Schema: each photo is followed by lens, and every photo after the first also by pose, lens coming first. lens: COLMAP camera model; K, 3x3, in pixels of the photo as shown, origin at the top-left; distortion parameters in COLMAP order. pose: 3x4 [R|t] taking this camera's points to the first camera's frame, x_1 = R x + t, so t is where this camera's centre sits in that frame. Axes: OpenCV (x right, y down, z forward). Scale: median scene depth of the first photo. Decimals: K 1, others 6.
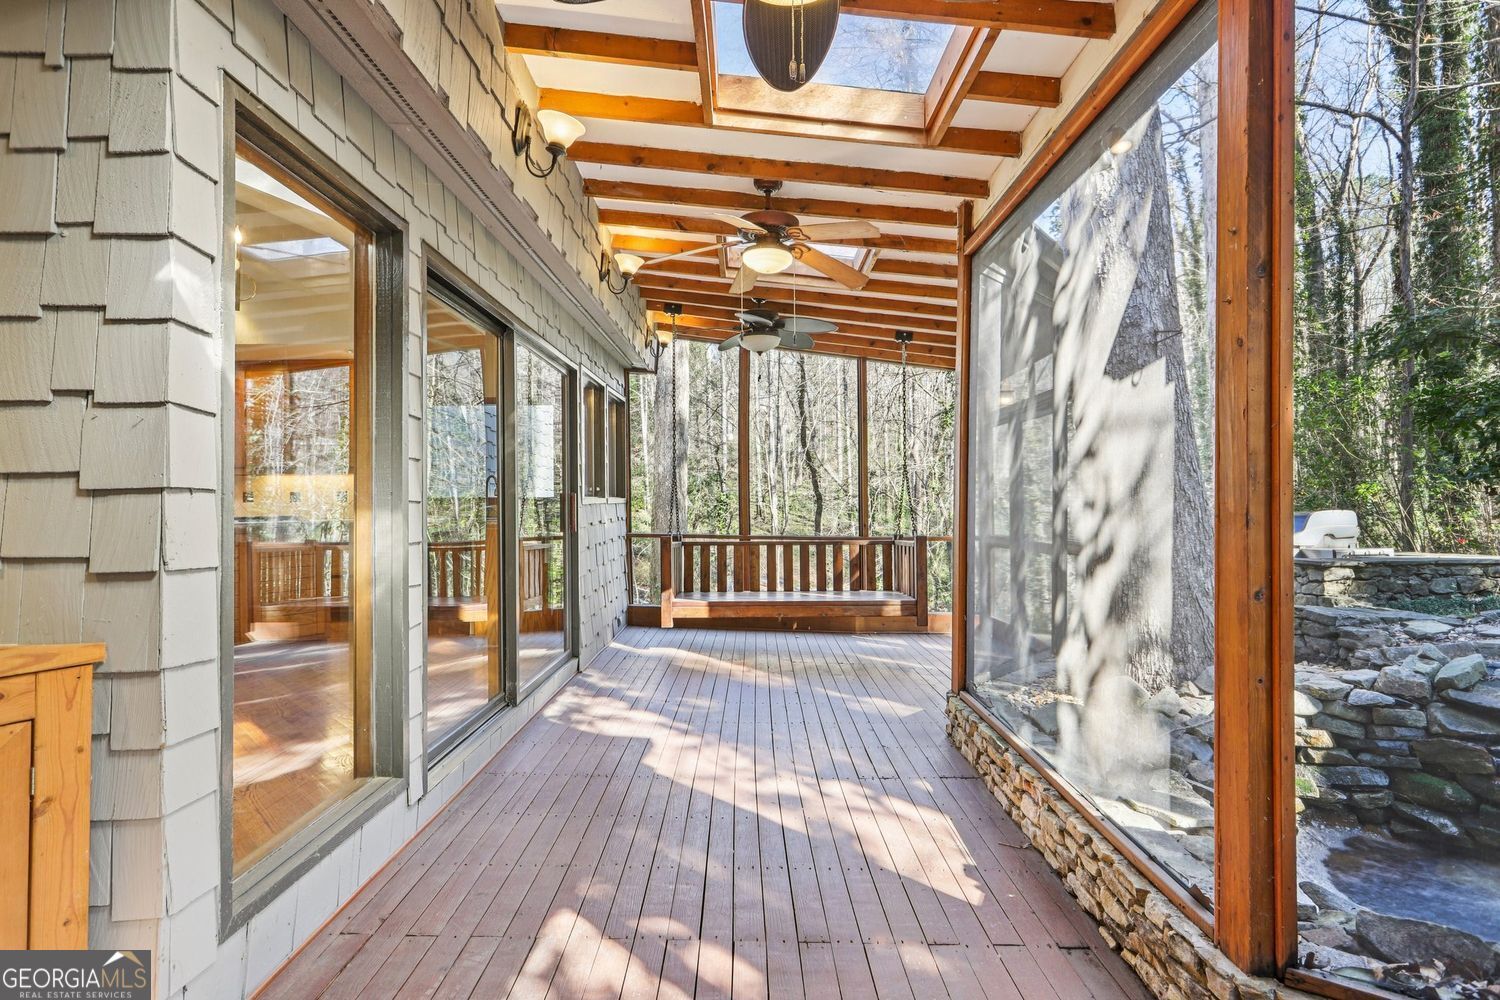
lens RADIAL K [[707.5, 0, 754.8], [0, 707.5, 502.2], [0, 0, 1]] dist [-0.001912, -0.000595]
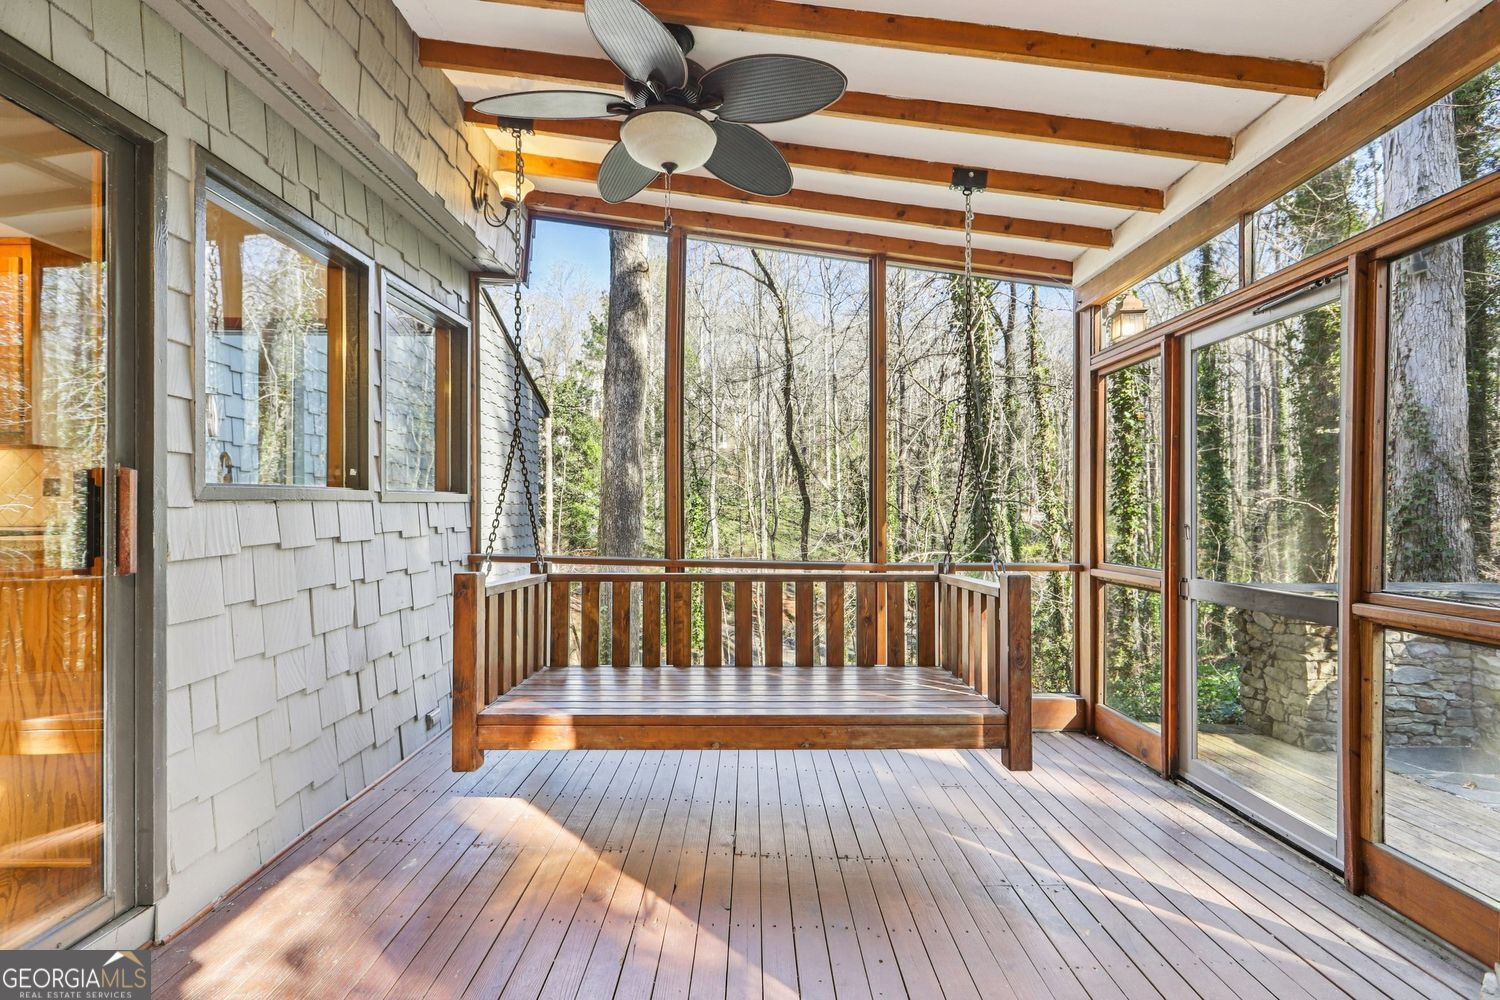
lens RADIAL K [[667.1, 0, 761.3], [0, 667.1, 508.1], [0, 0, 1]] dist [-0.003658, 0.000441]
pose [[0.999714, 0.009204, 0.022065, 0.046279], [-0.009237, 0.999956, 0.001396, 0.002767], [-0.022051, -0.001600, 0.999756, 0.463037]]
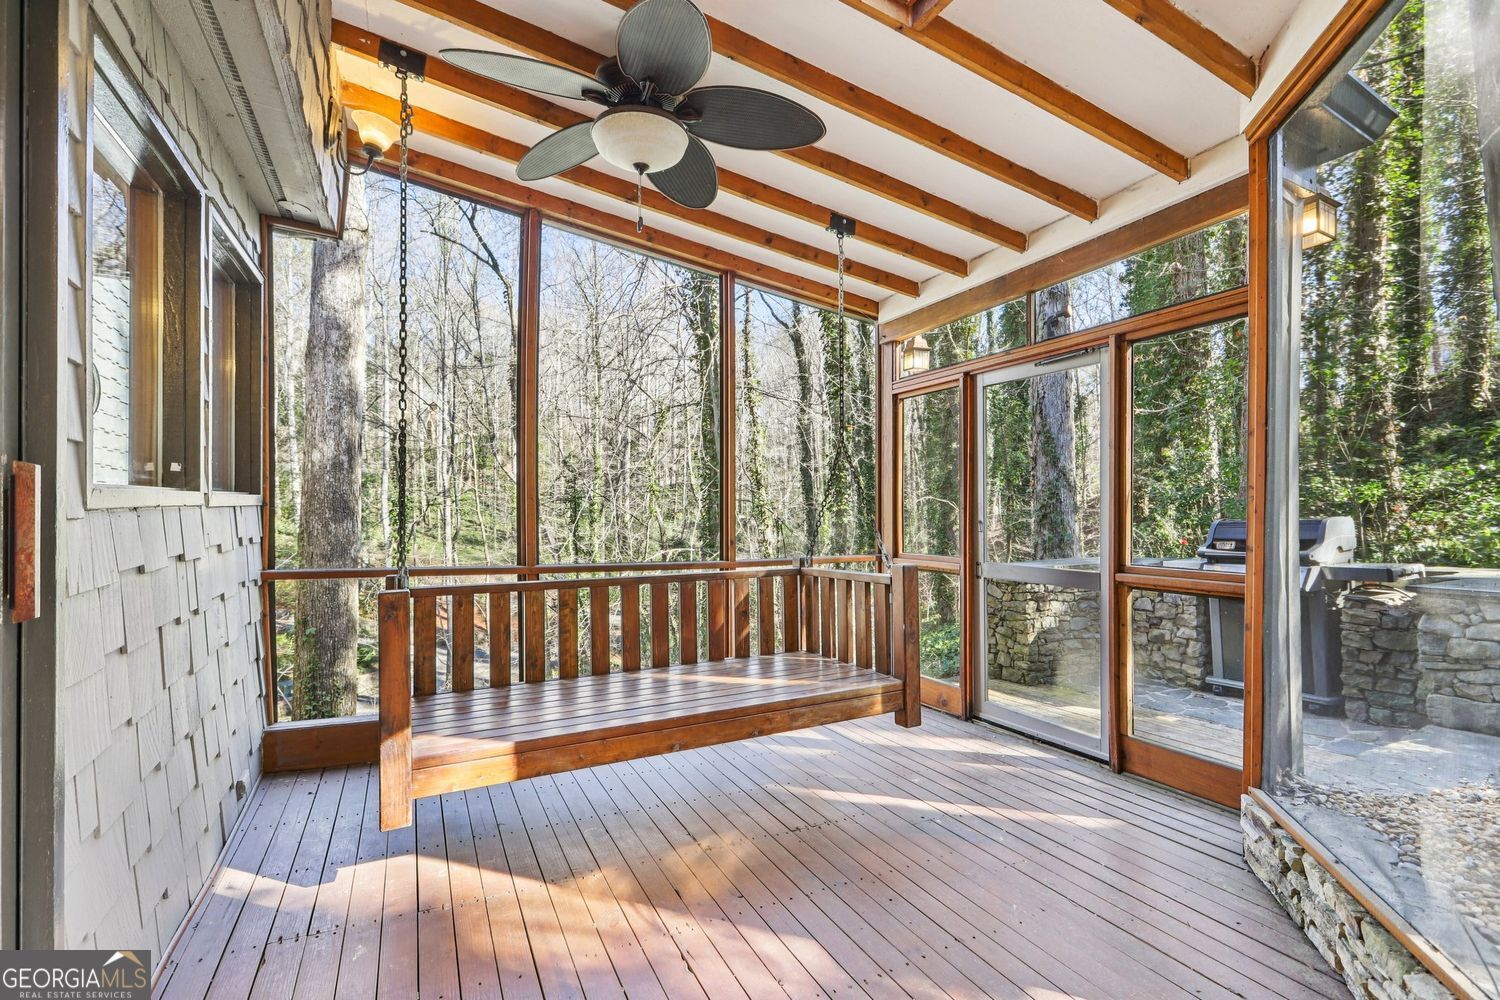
lens RADIAL K [[667.1, 0, 776.4], [0, 667.1, 498.1], [0, 0, 1]] dist [-0.003658, 0.000441]
pose [[0.880227, 0.009821, 0.474451, -0.096327], [-0.003632, 0.999896, -0.013958, 0.000984], [-0.474538, 0.010563, 0.880171, 0.477753]]
